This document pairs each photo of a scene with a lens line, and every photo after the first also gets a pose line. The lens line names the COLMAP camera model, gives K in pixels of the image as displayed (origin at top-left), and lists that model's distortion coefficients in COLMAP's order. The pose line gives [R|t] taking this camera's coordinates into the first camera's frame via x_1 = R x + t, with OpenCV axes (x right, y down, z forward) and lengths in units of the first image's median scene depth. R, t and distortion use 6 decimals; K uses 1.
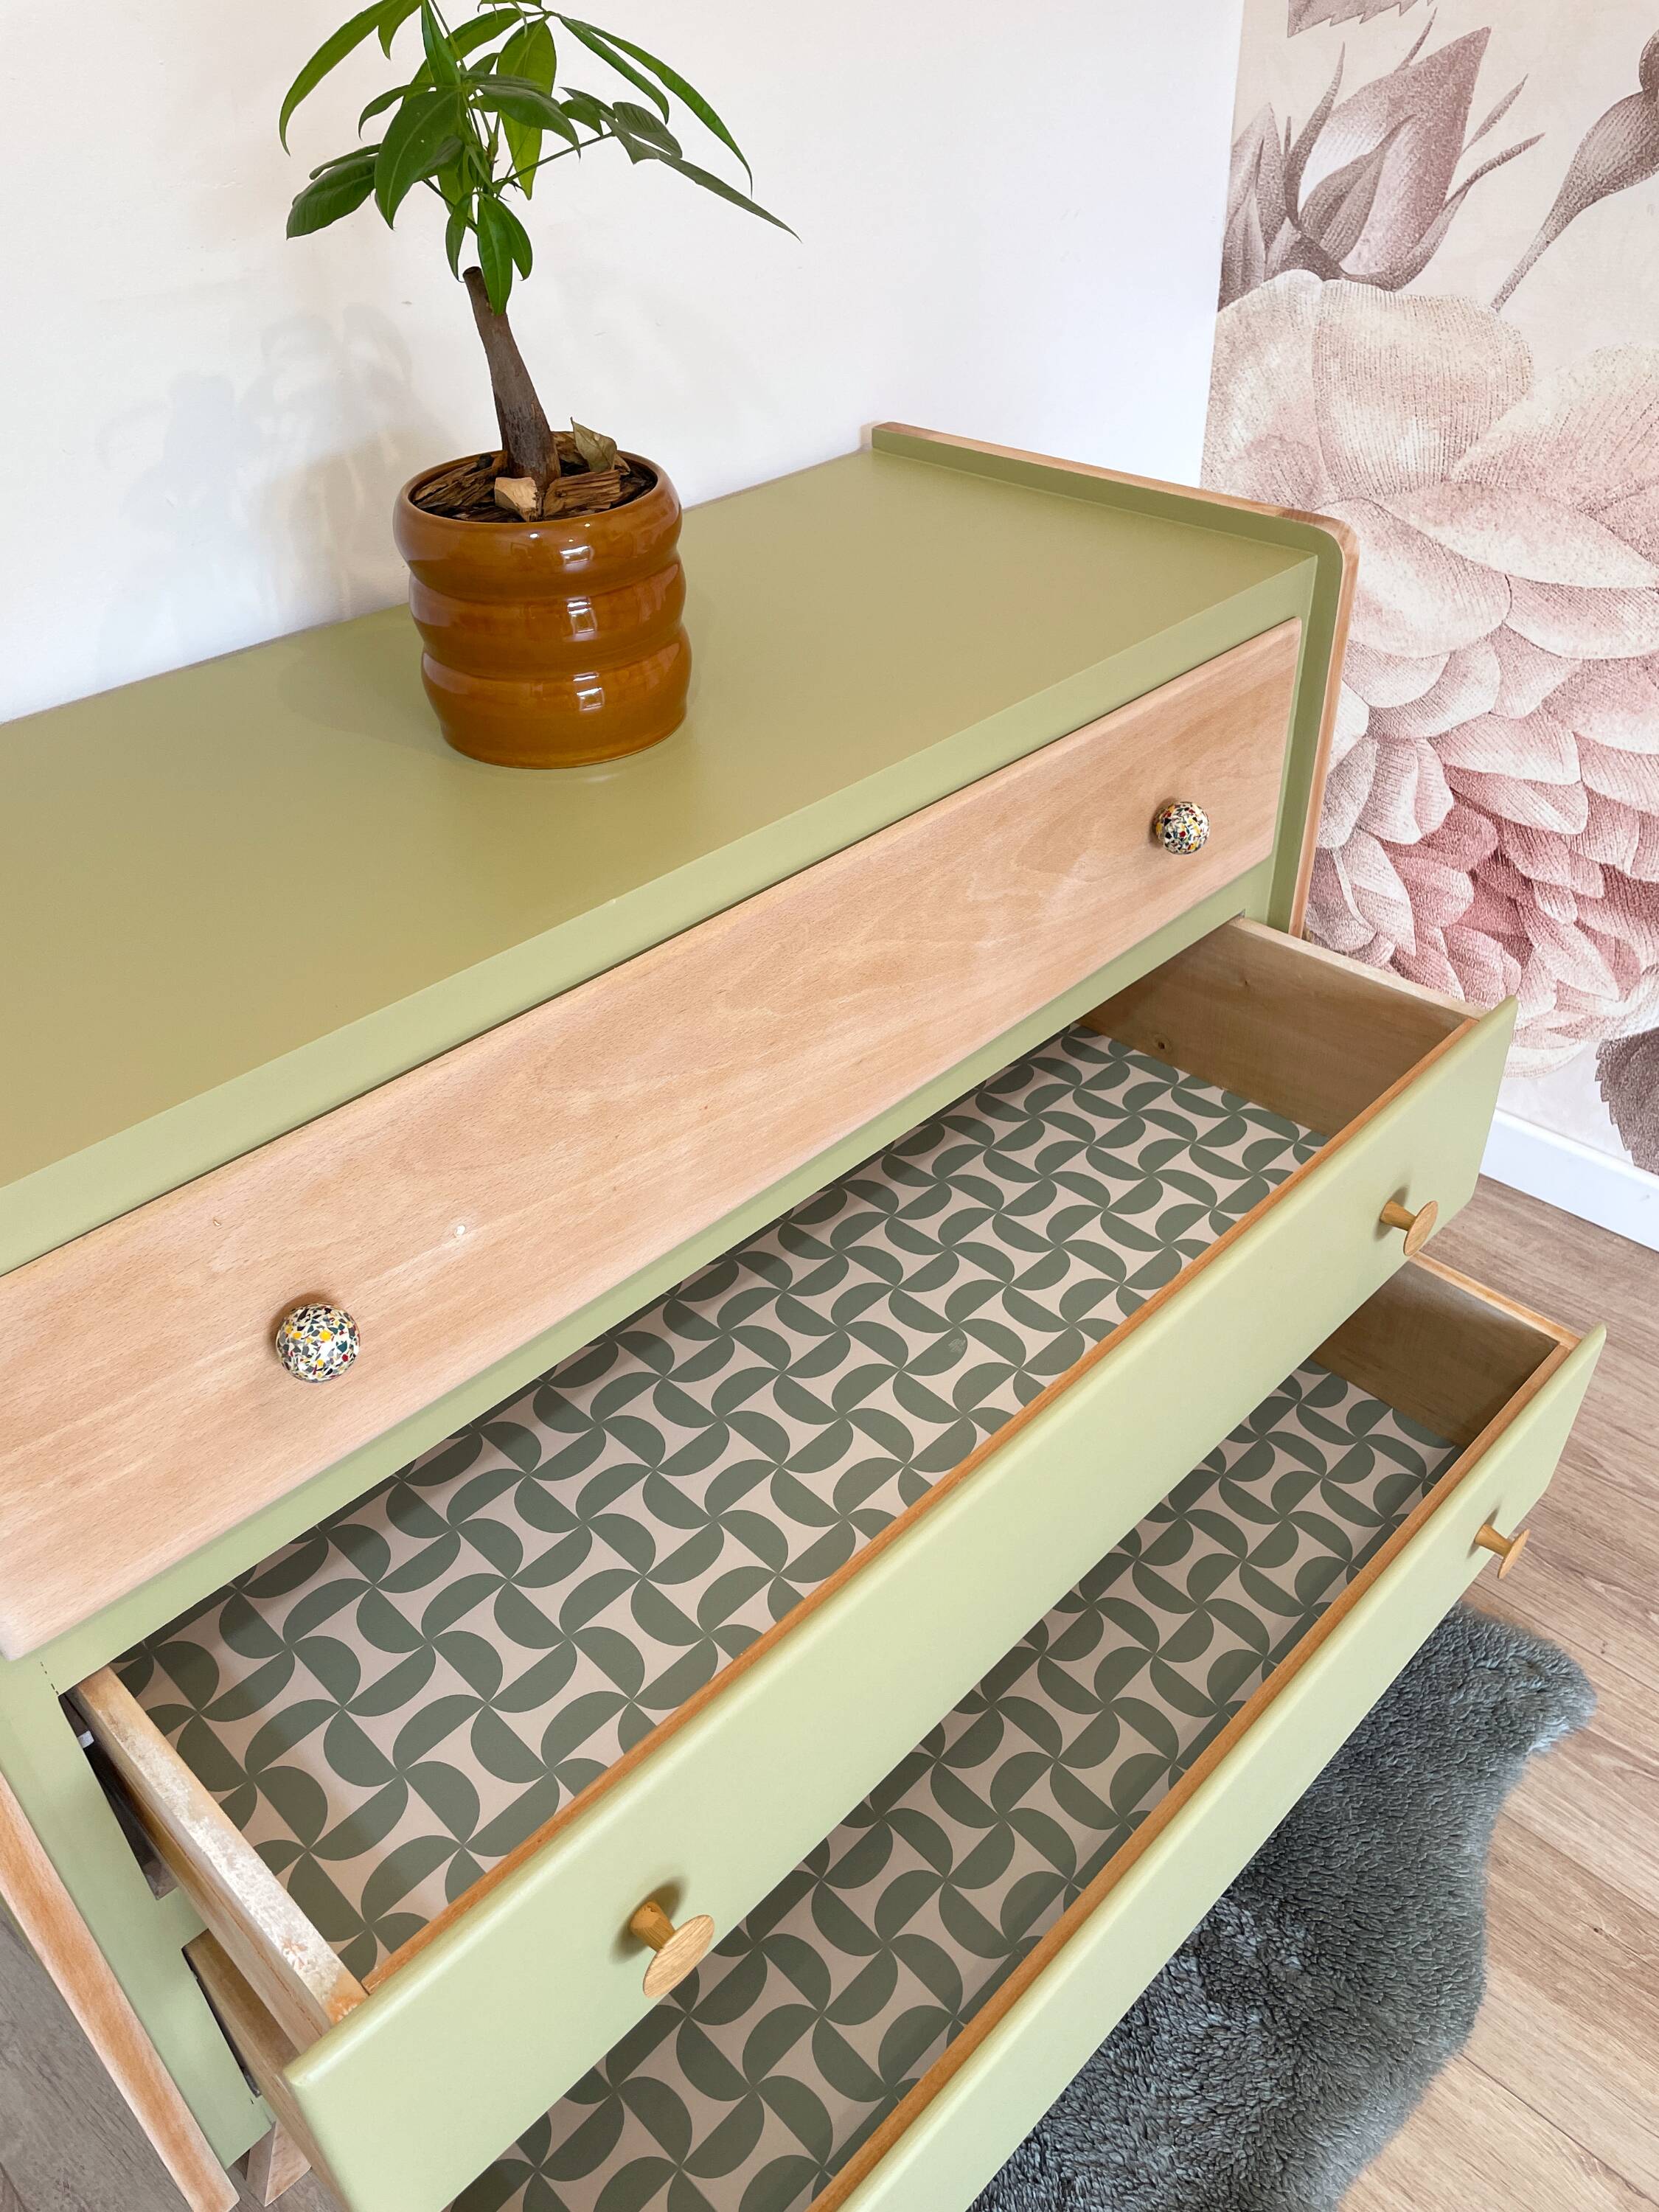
lens RADIAL K [[1666.9, 0, 829.3], [0, 1666.9, 1082.8], [0, 0, 1]] dist [0.074830, -0.098745]
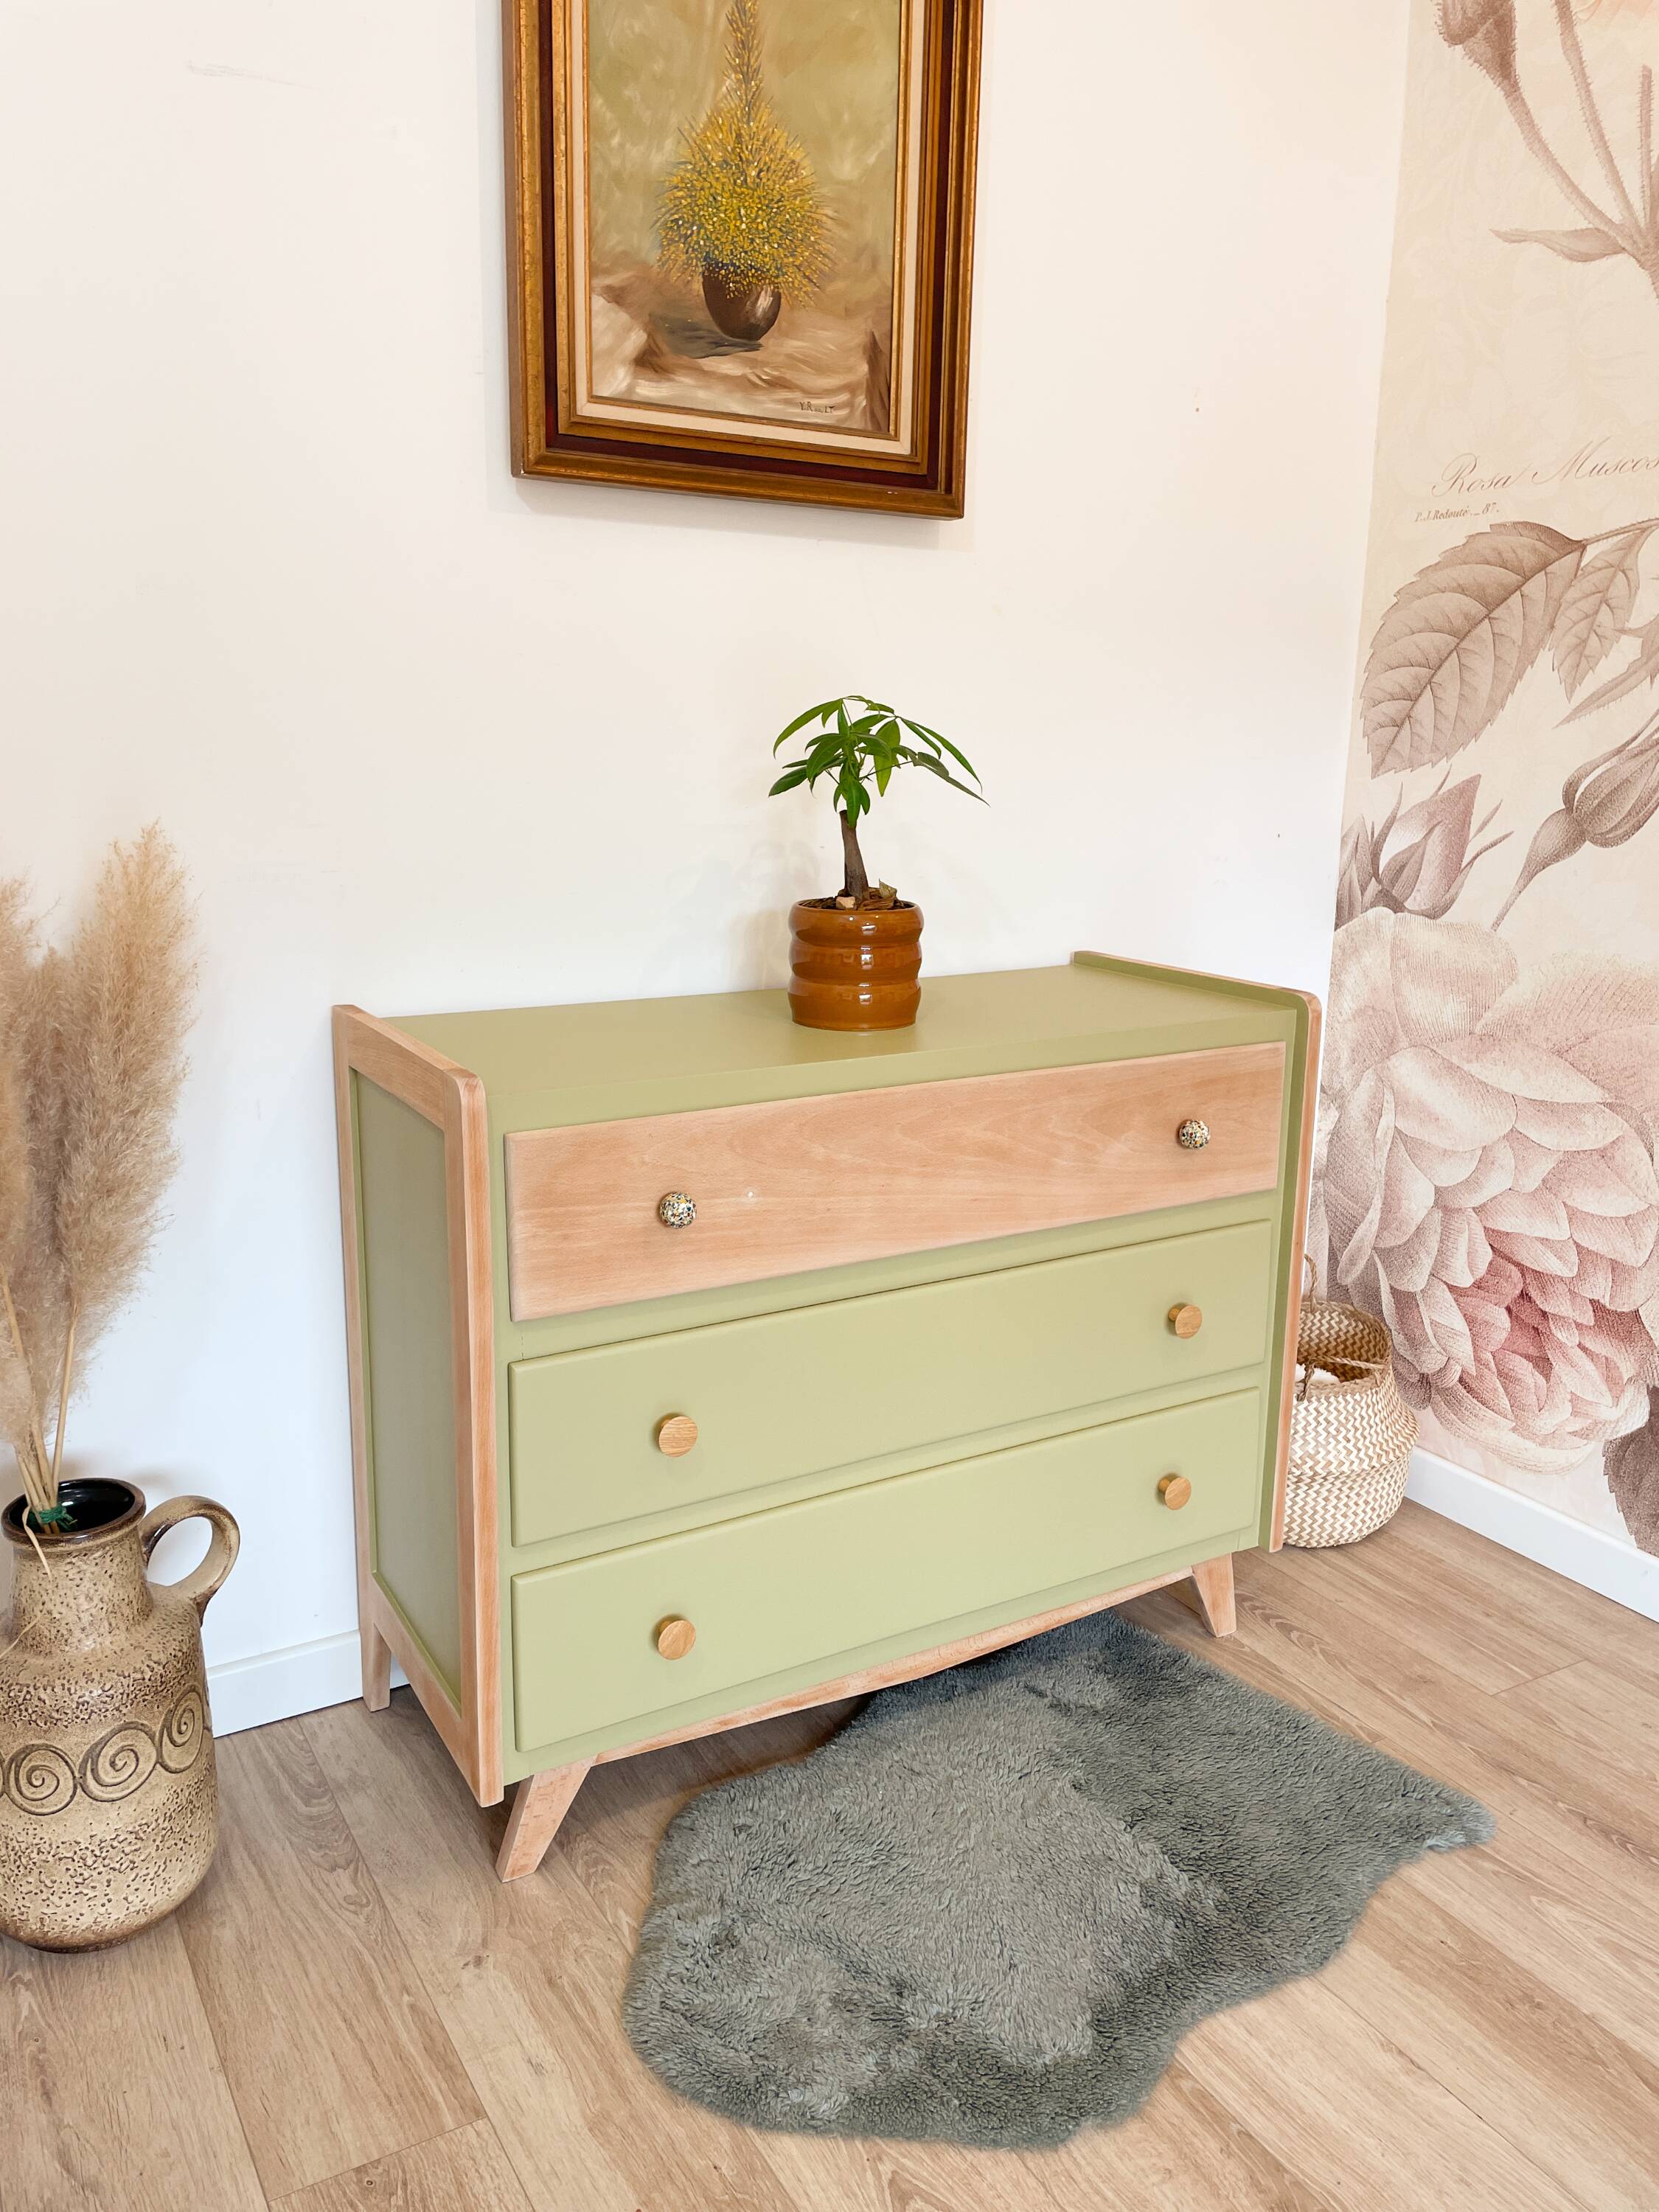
lens RADIAL K [[1659.5, 0, 835.5], [0, 1659.5, 1087.3], [0, 0, 1]] dist [0.087296, -0.107962]
pose [[0.965949, 0.102464, -0.237578, 0.180929], [-0.187596, 0.909742, -0.370375, 0.362454], [0.178184, 0.402332, 0.897986, -0.448295]]
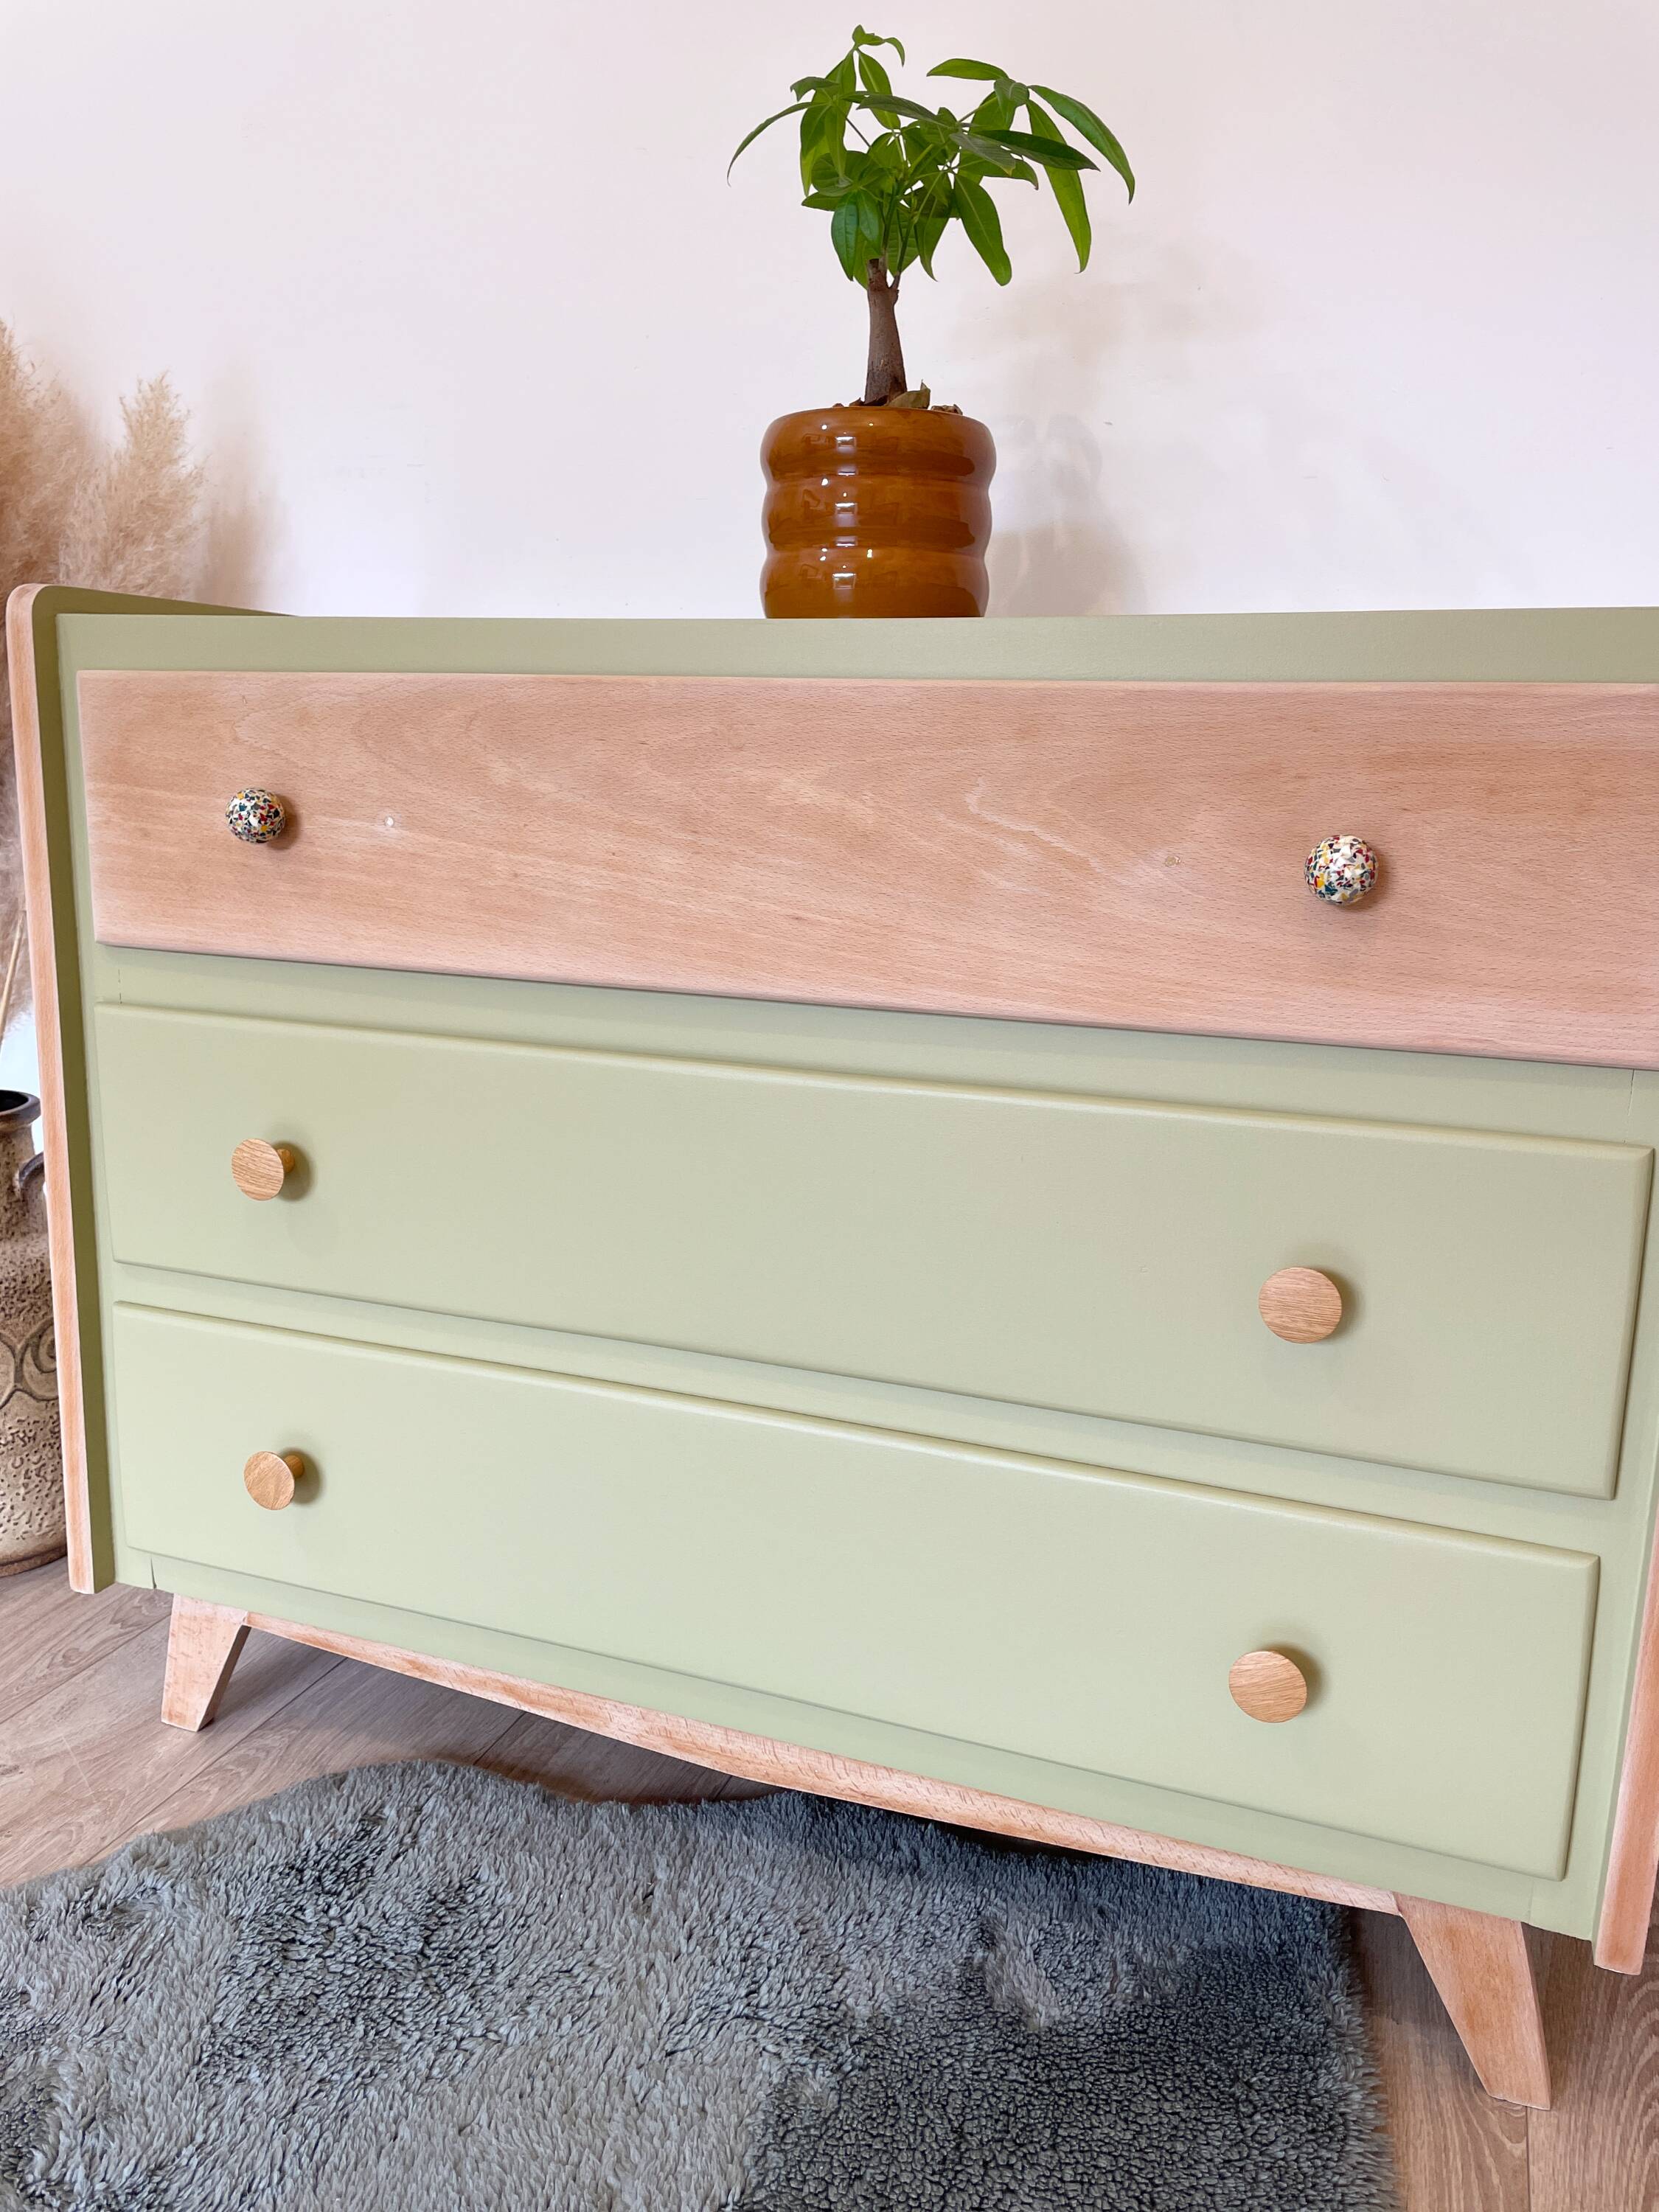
lens RADIAL K [[1693.9, 0, 829.5], [0, 1693.9, 1106.0], [0, 0, 1]] dist [0.086256, -0.103717]
pose [[0.409435, 0.231044, -0.882600, 0.579775], [-0.566538, 0.822668, -0.047460, 0.071451], [0.715121, 0.519458, 0.467724, 0.379186]]
